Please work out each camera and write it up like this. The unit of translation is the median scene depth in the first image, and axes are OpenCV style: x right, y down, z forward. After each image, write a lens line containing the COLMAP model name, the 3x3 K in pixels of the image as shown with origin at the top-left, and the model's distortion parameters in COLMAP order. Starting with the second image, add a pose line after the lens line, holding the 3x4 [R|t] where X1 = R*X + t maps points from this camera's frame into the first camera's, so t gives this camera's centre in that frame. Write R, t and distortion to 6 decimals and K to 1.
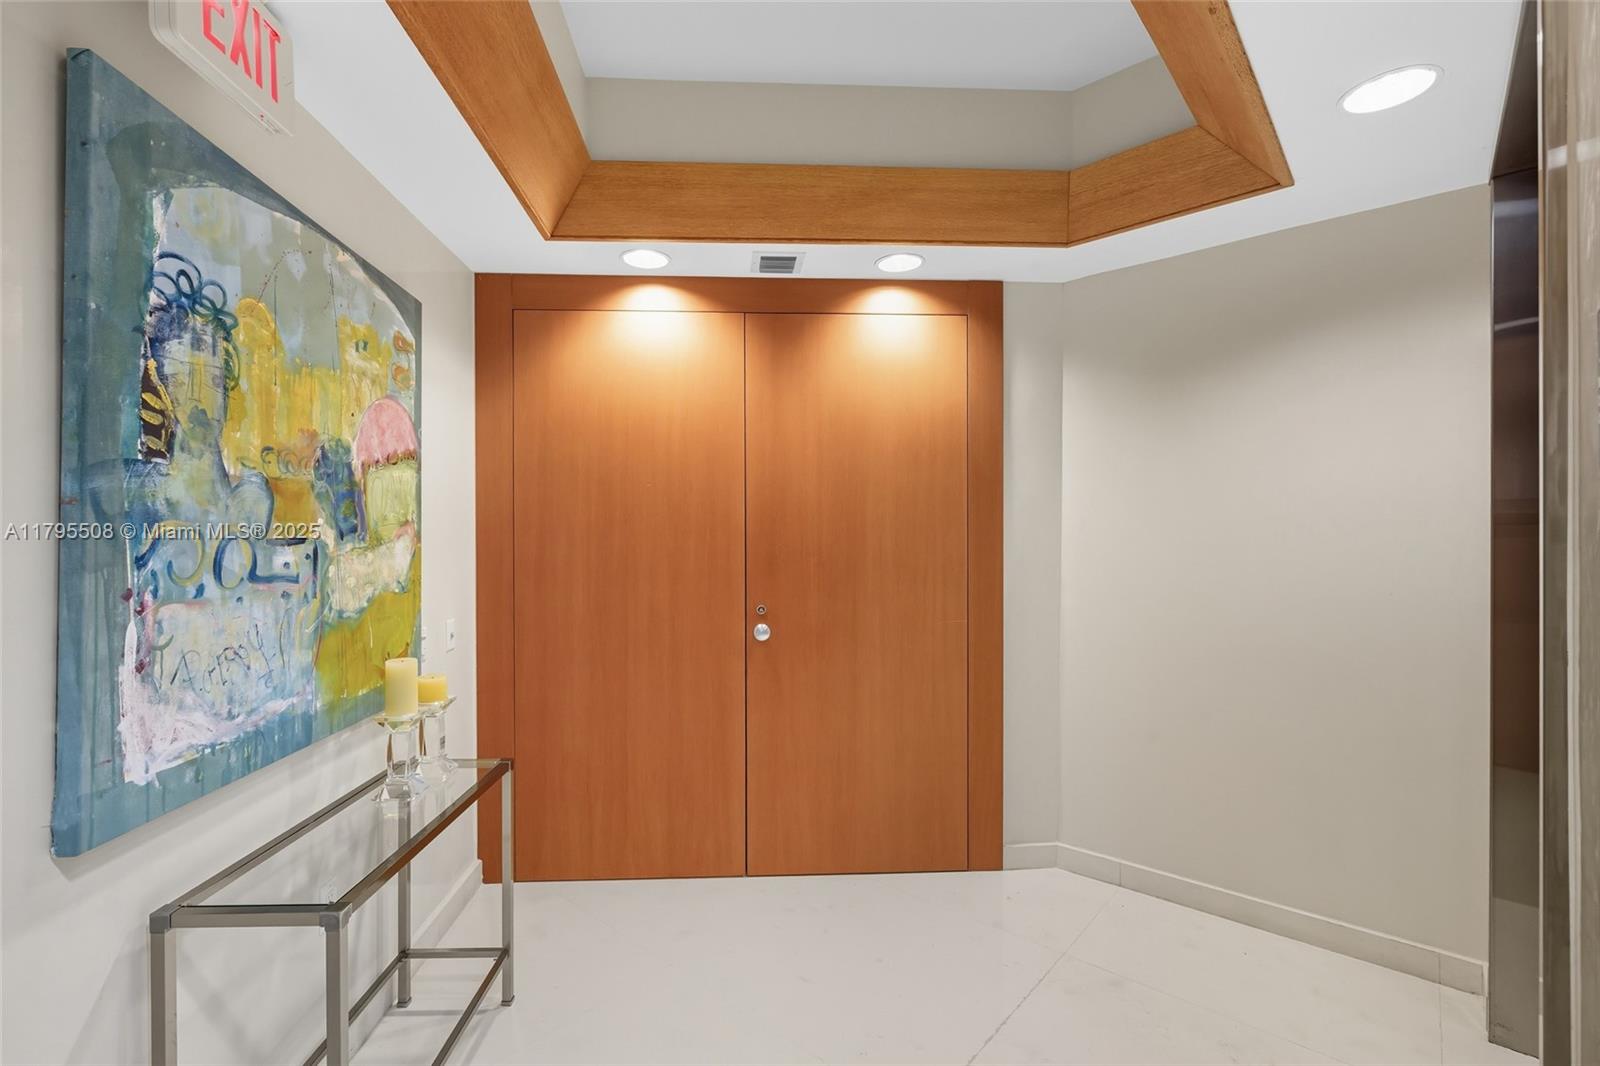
lens RADIAL K [[689.5, 0, 814.3], [0, 689.5, 525.7], [0, 0, 1]] dist [-0.000564, 0.000141]
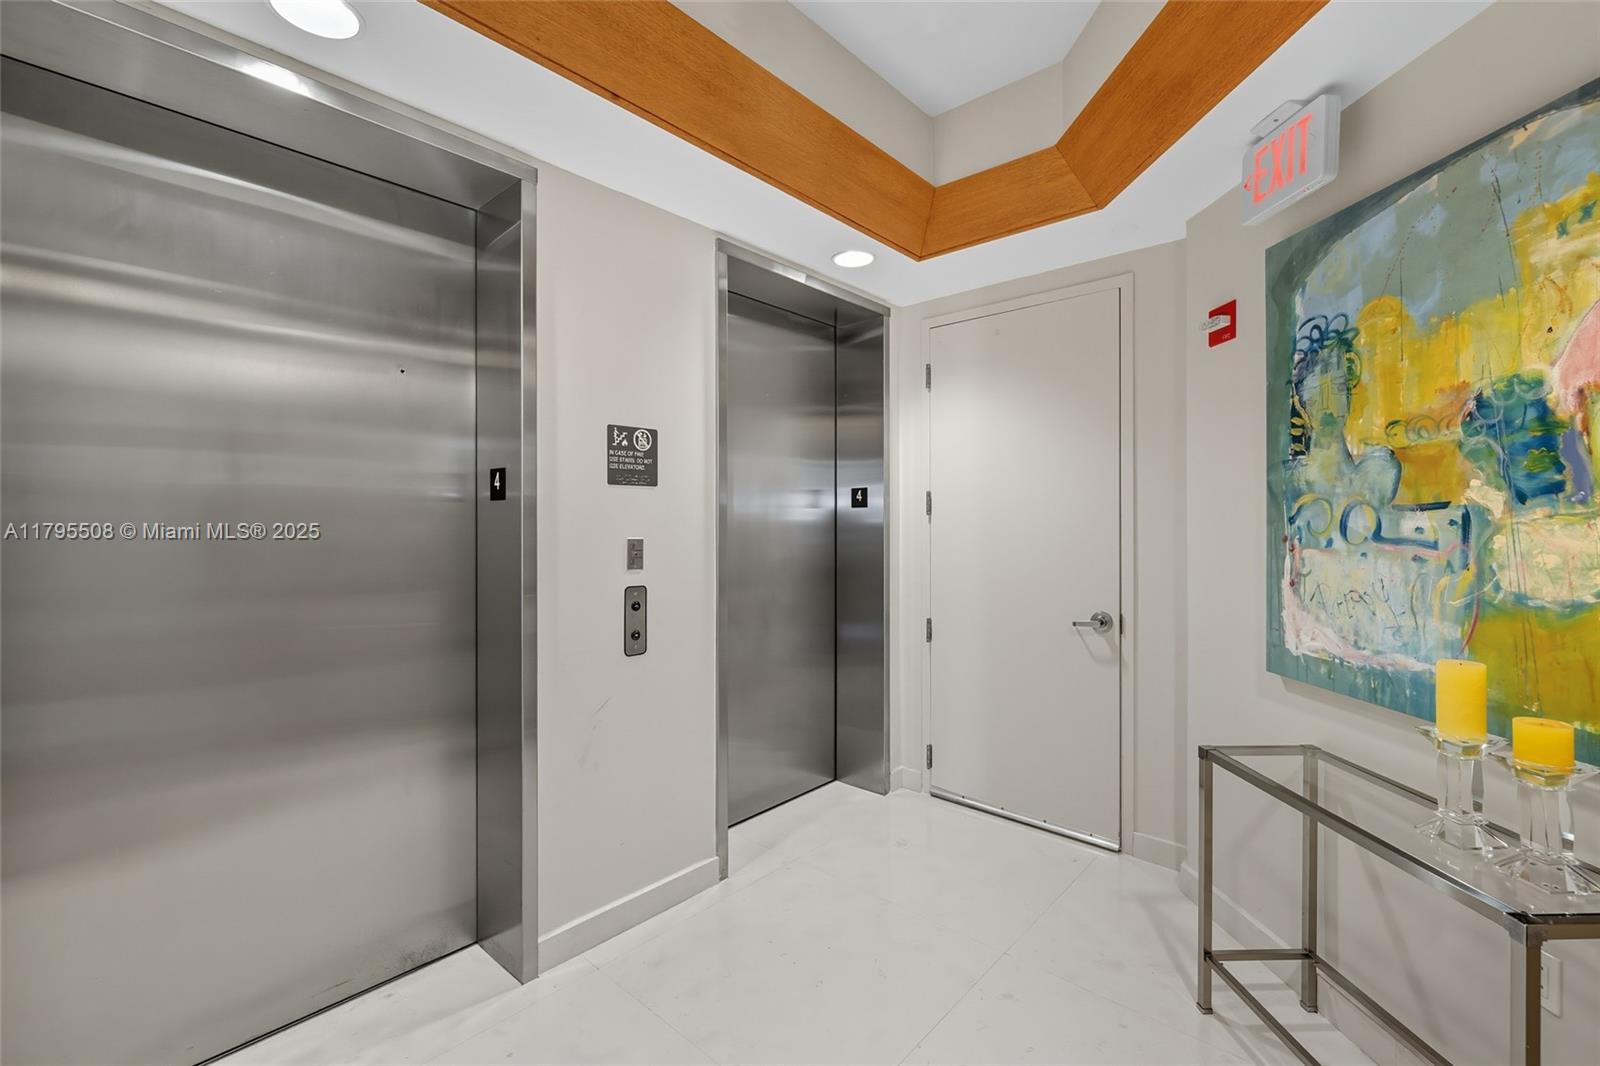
lens RADIAL K [[689.5, 0, 814.3], [0, 689.5, 525.7], [0, 0, 1]] dist [-0.000564, 0.000141]
pose [[-0.999490, 0.004193, 0.031650, 0.102523], [0.004018, 0.999976, -0.005605, 0.057343], [-0.031673, -0.005475, -0.999483, 2.213887]]
